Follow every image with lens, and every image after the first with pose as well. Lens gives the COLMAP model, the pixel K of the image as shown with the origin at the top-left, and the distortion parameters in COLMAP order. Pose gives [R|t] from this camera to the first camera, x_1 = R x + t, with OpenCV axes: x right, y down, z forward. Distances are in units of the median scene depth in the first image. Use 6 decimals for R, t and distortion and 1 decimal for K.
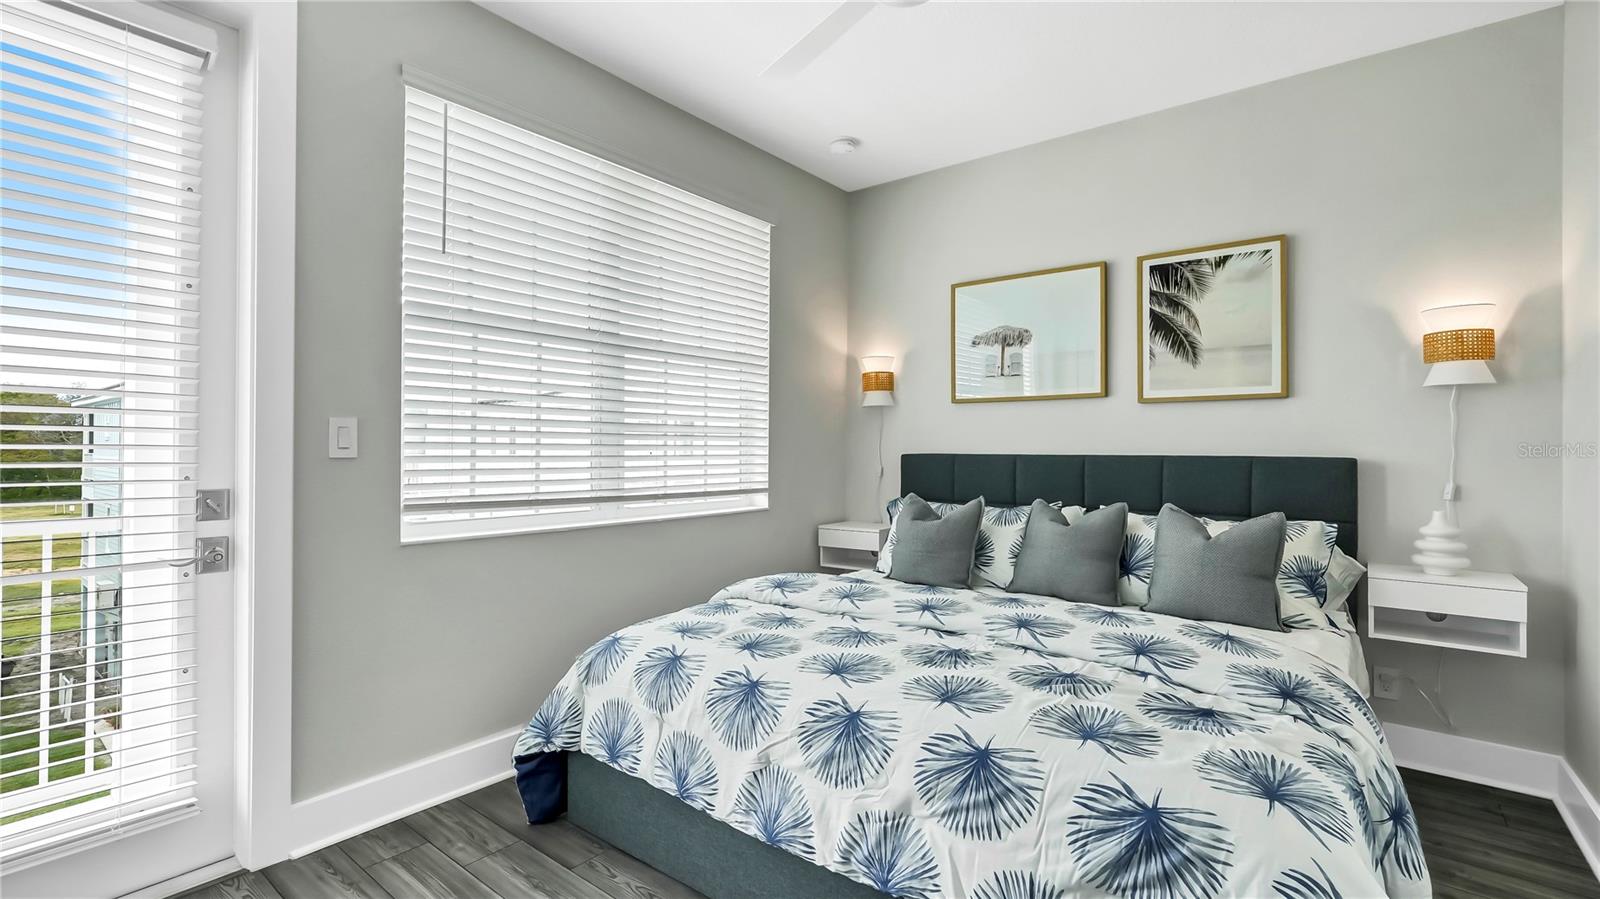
lens RADIAL K [[716.5, 0, 811.5], [0, 716.5, 454.1], [0, 0, 1]] dist [0.004356, 0.000183]
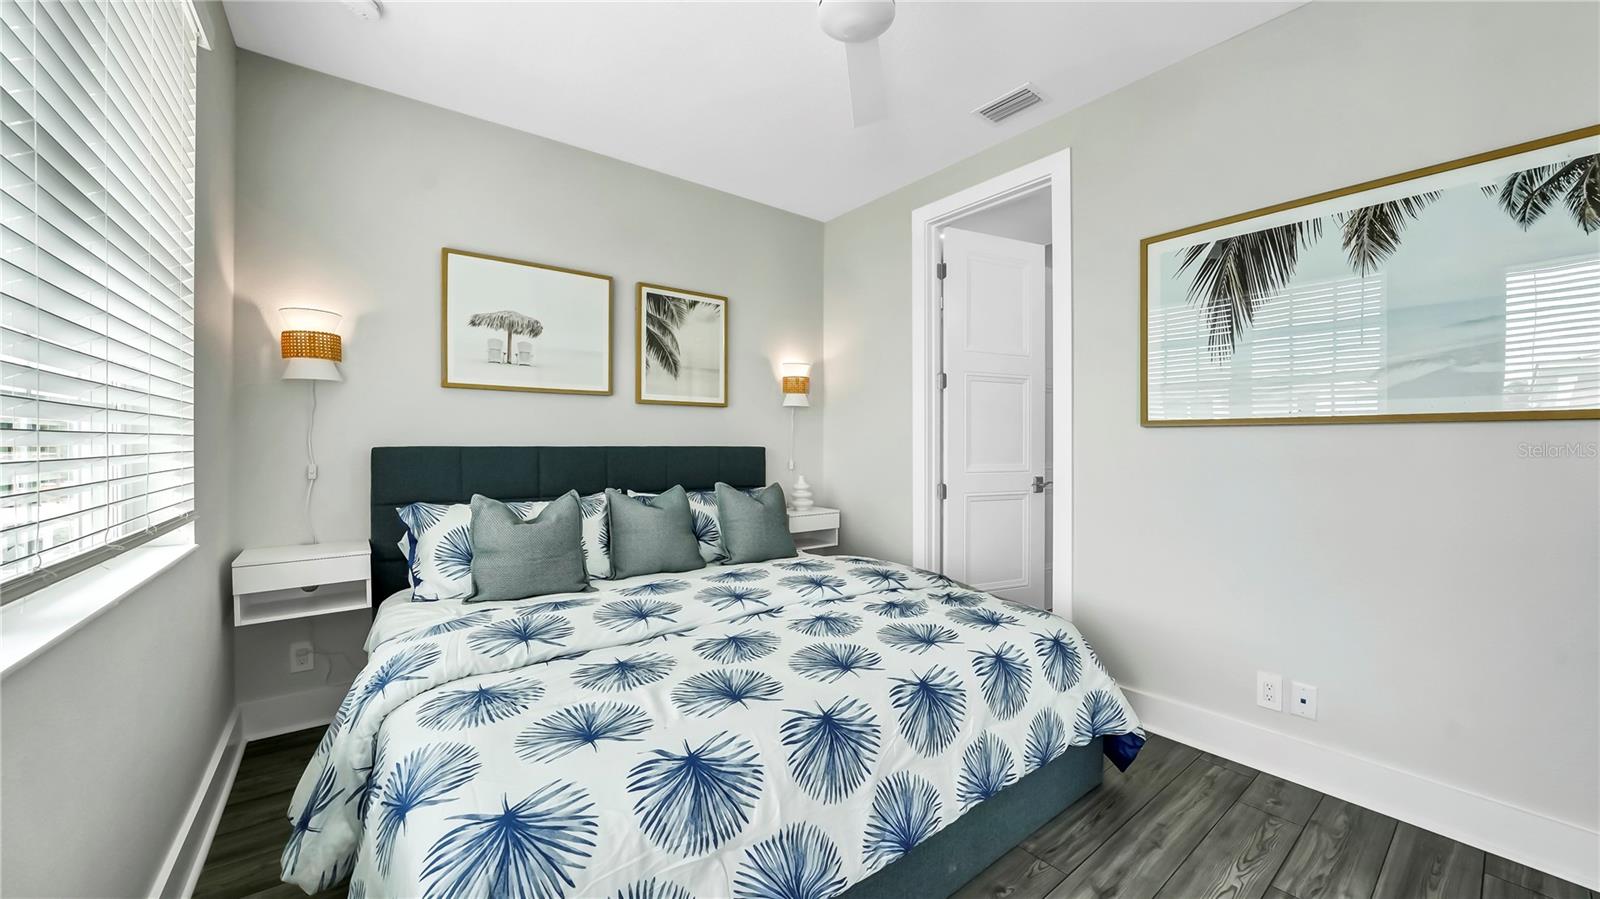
lens RADIAL K [[578.7, 0, 808.7], [0, 578.7, 454.6], [0, 0, 1]] dist [-0.020274, 0.001662]
pose [[0.249453, -0.020678, 0.968166, -0.426780], [0.006778, 0.999785, 0.019606, -0.001783], [-0.968363, 0.001672, 0.249539, 0.491803]]
